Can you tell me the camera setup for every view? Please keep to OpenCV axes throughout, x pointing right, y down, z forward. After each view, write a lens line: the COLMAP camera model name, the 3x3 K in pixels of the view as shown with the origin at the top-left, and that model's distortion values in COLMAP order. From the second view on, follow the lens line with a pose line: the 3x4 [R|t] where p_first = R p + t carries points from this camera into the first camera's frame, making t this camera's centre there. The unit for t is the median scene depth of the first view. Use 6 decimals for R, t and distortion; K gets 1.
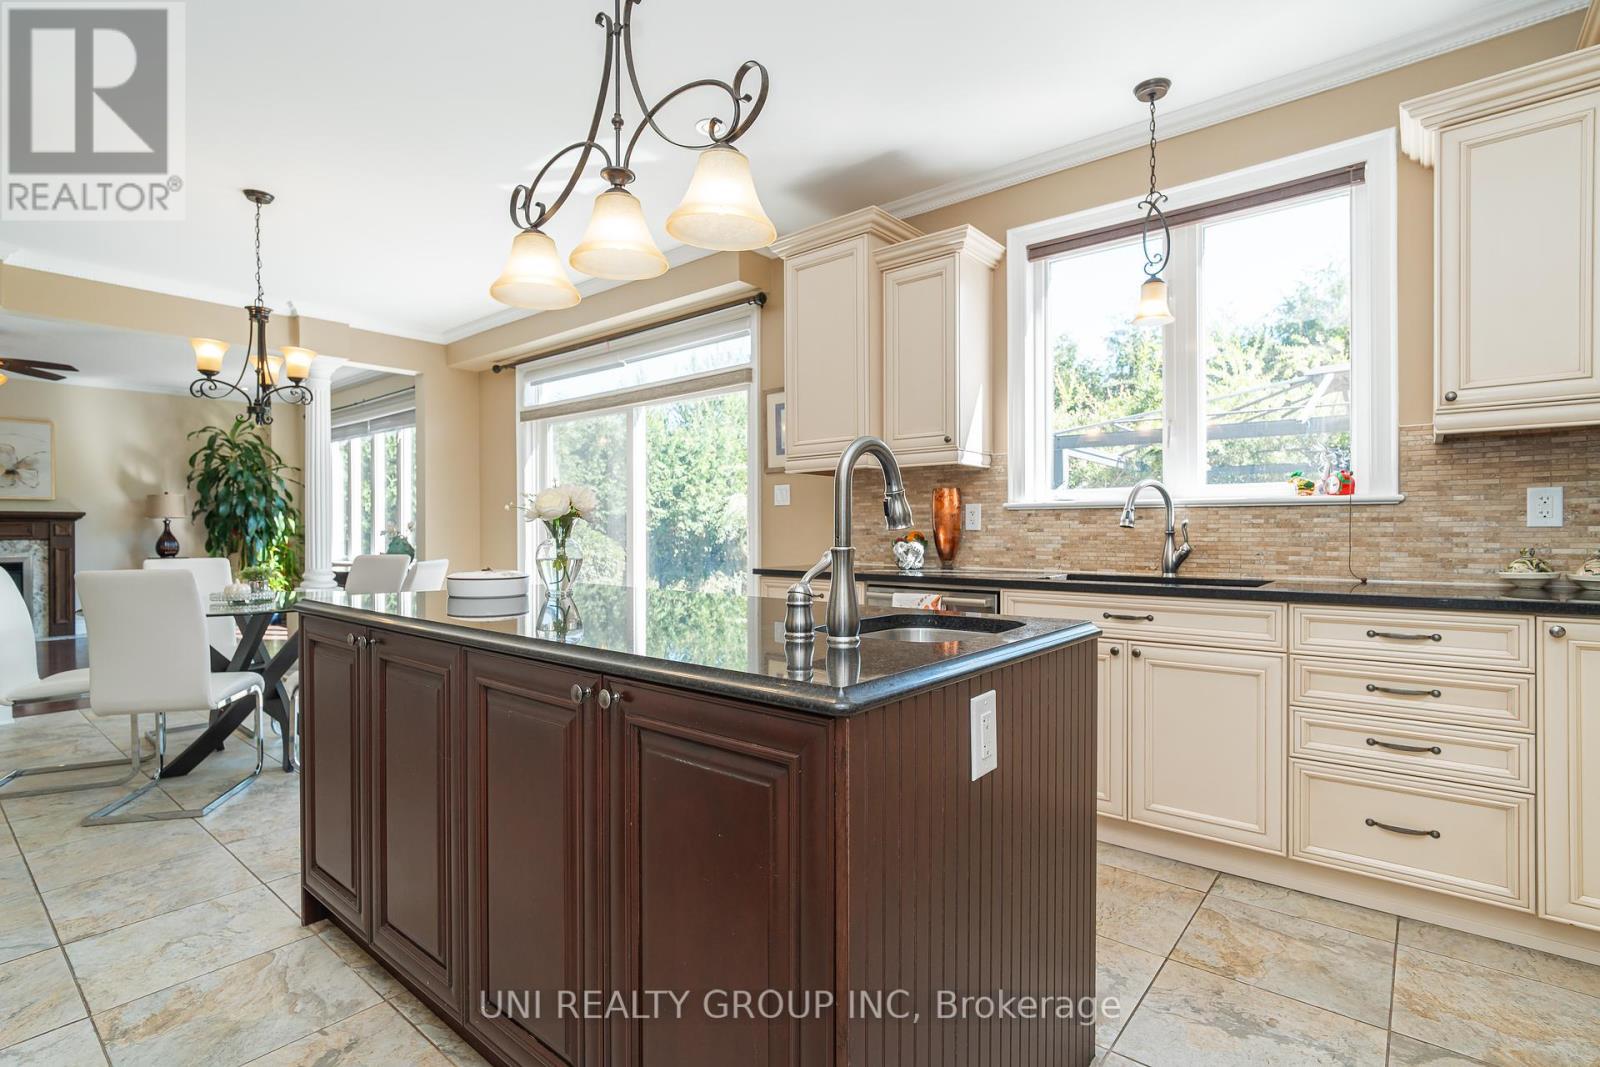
lens RADIAL K [[762.2, 0, 800.0], [0, 762.2, 533.5], [0, 0, 1]] dist [-0.002910, 0.001146]
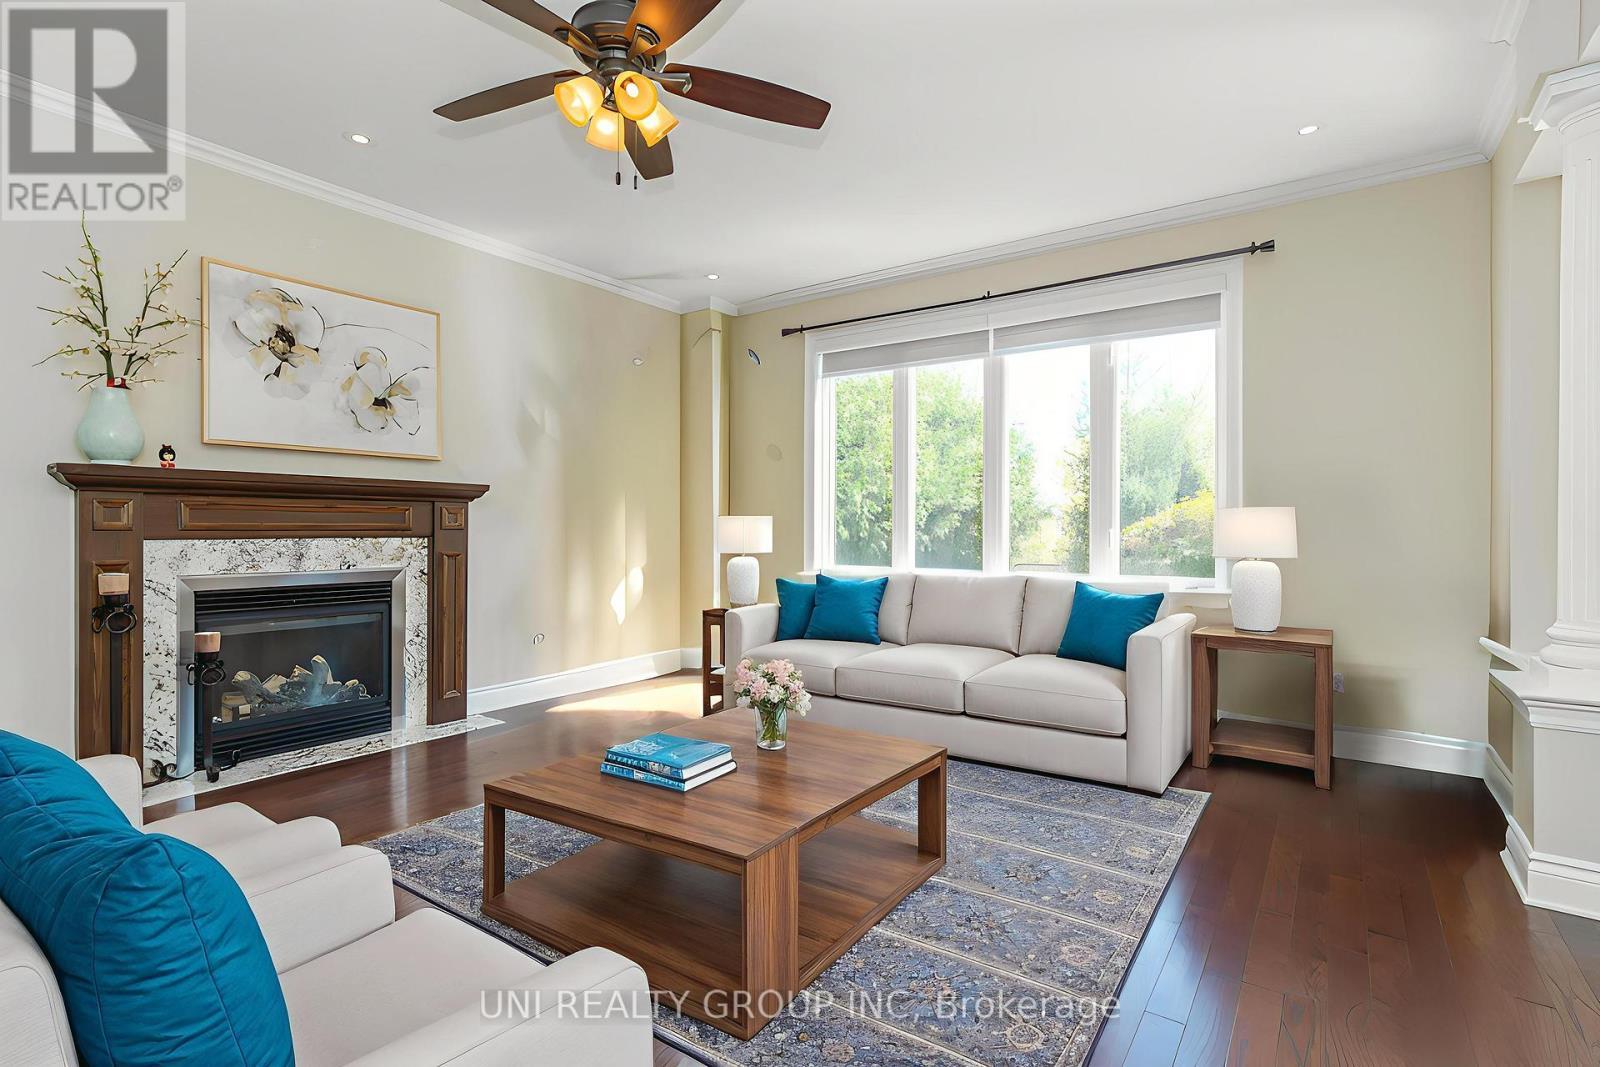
lens RADIAL K [[745.2, 0, 800.0], [0, 745.2, 533.5], [0, 0, 1]] dist [-0.012952, 0.000514]
pose [[0.997611, 0.002638, 0.069025, -0.760340], [-0.002685, 0.999996, 0.000586, 0.004973], [-0.069023, -0.000770, 0.997615, 0.469334]]
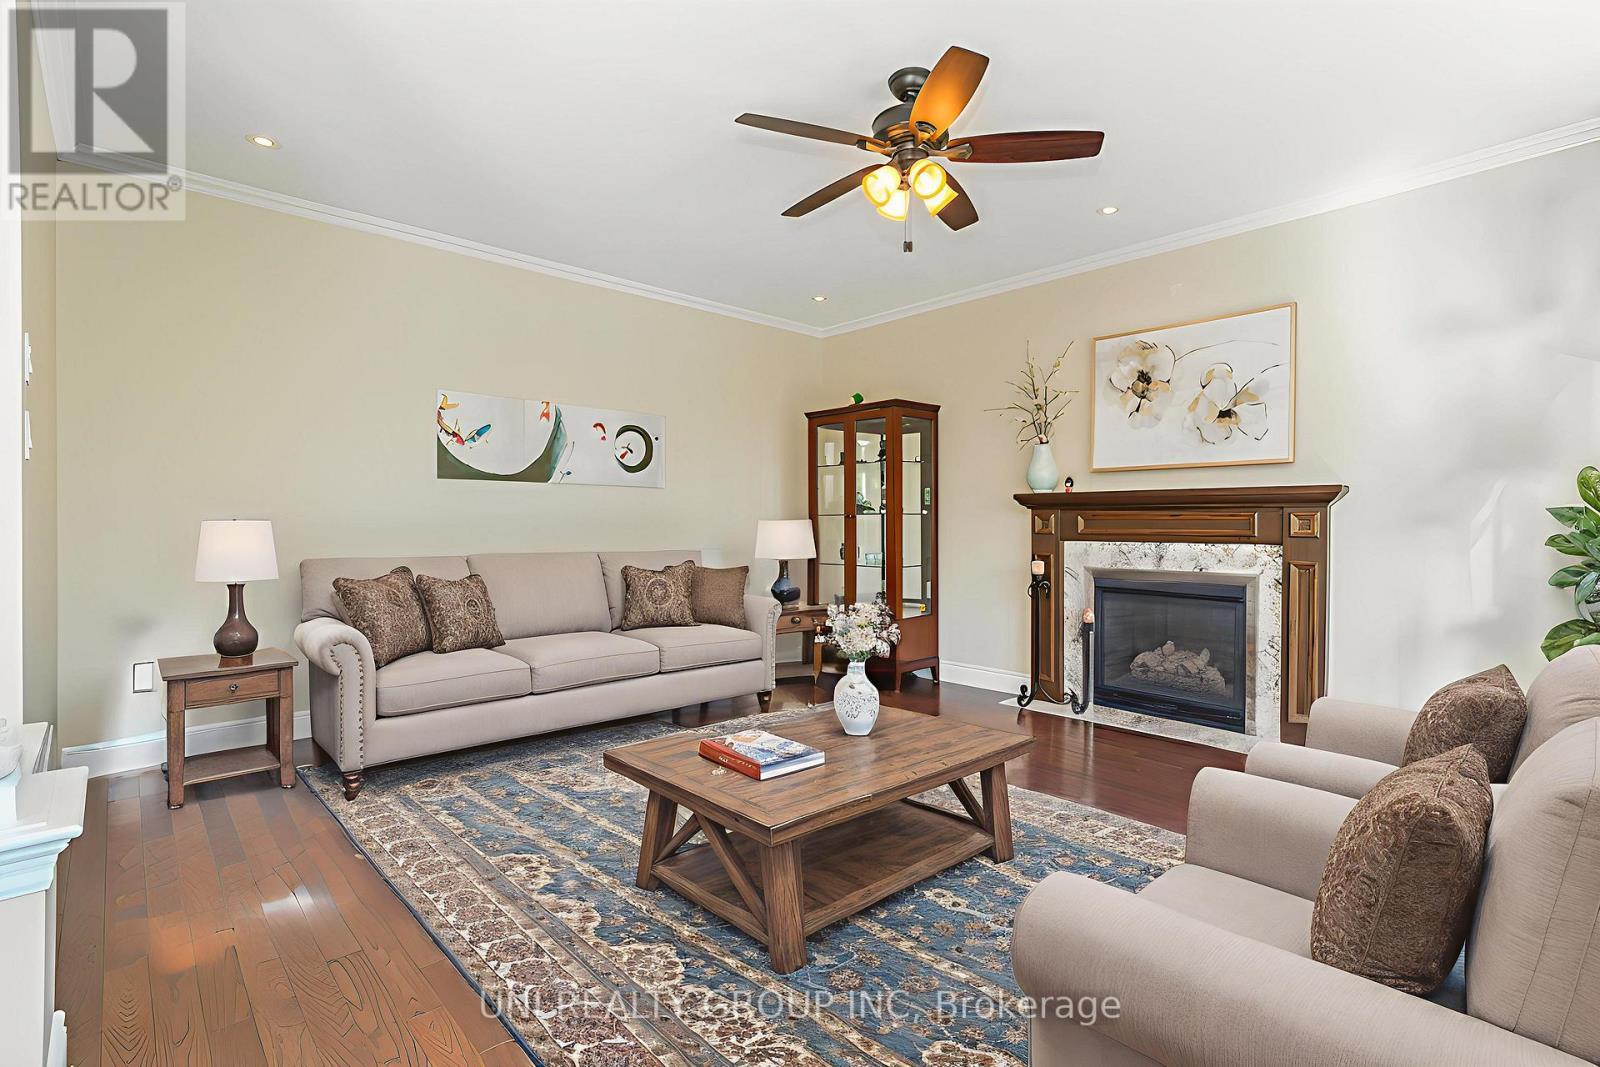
lens RADIAL K [[762.2, 0, 800.0], [0, 762.2, 533.5], [0, 0, 1]] dist [-0.002910, 0.001146]
pose [[-0.126259, 0.013226, -0.991909, -0.456993], [-0.010185, 0.999841, 0.014628, -0.002650], [0.991945, 0.011950, -0.126105, 0.743131]]
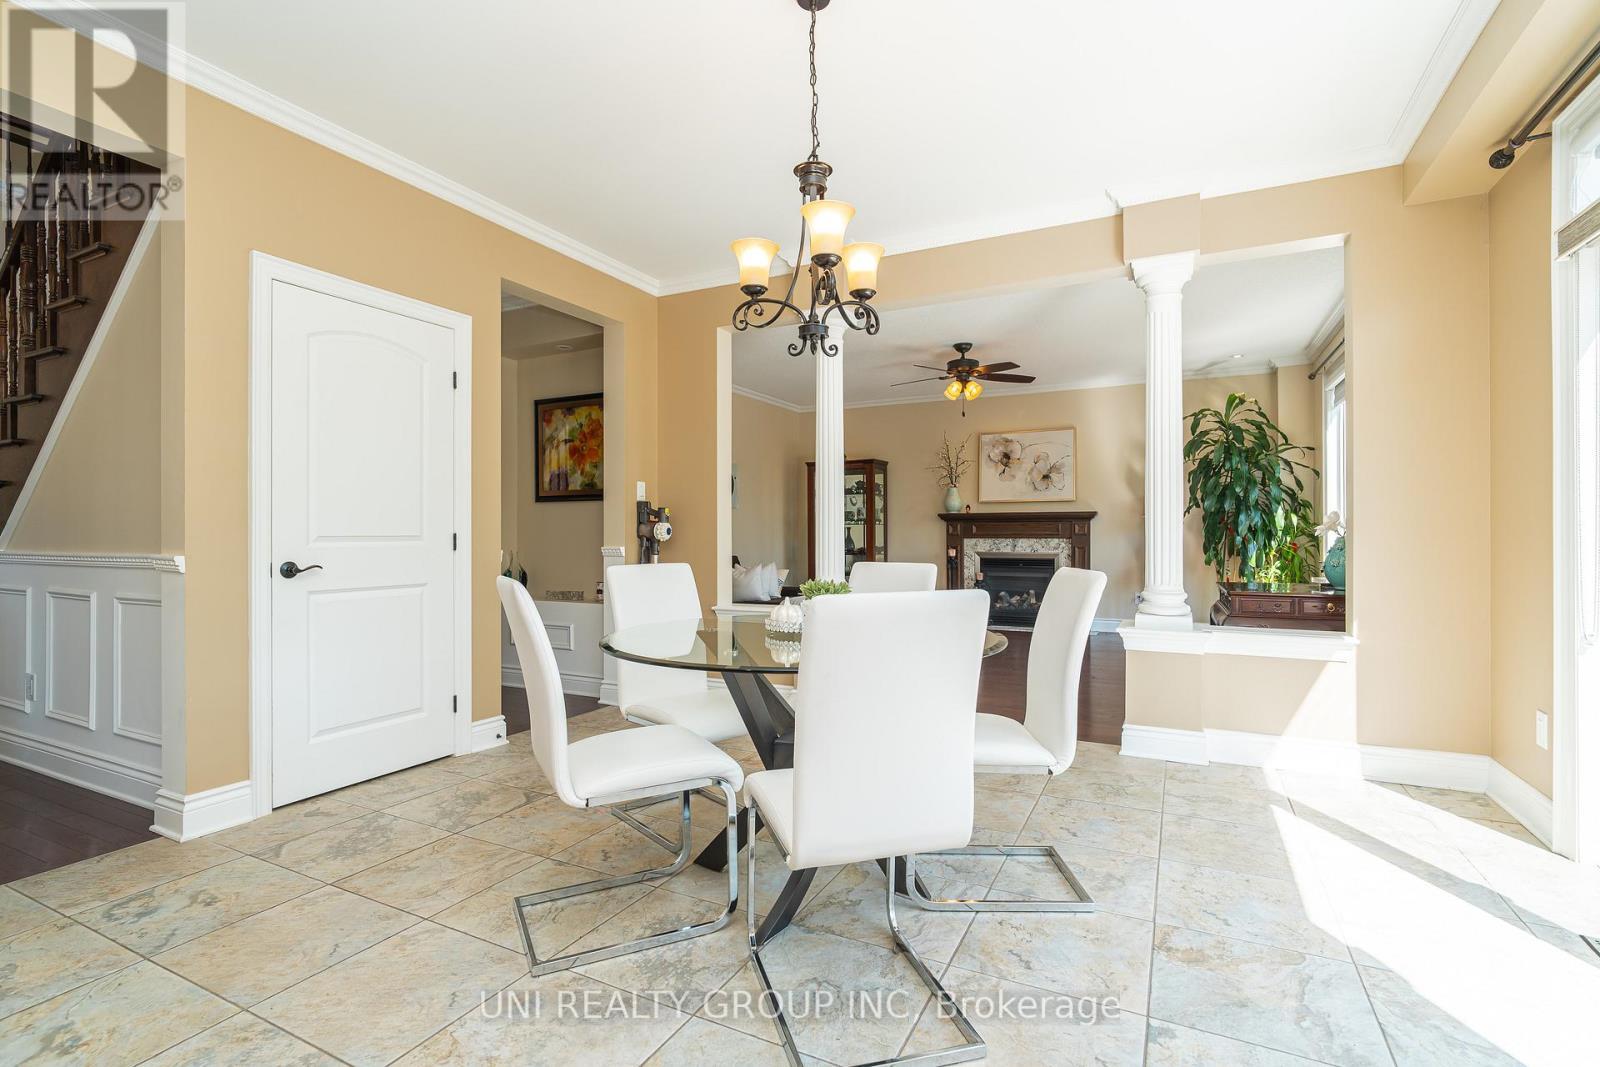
lens RADIAL K [[745.2, 0, 800.0], [0, 745.2, 533.5], [0, 0, 1]] dist [-0.012952, 0.000514]
pose [[0.211272, 0.002099, -0.977425, -0.054621], [-0.004861, 0.999988, 0.001096, 0.002104], [0.977415, 0.004519, 0.211280, 0.406010]]
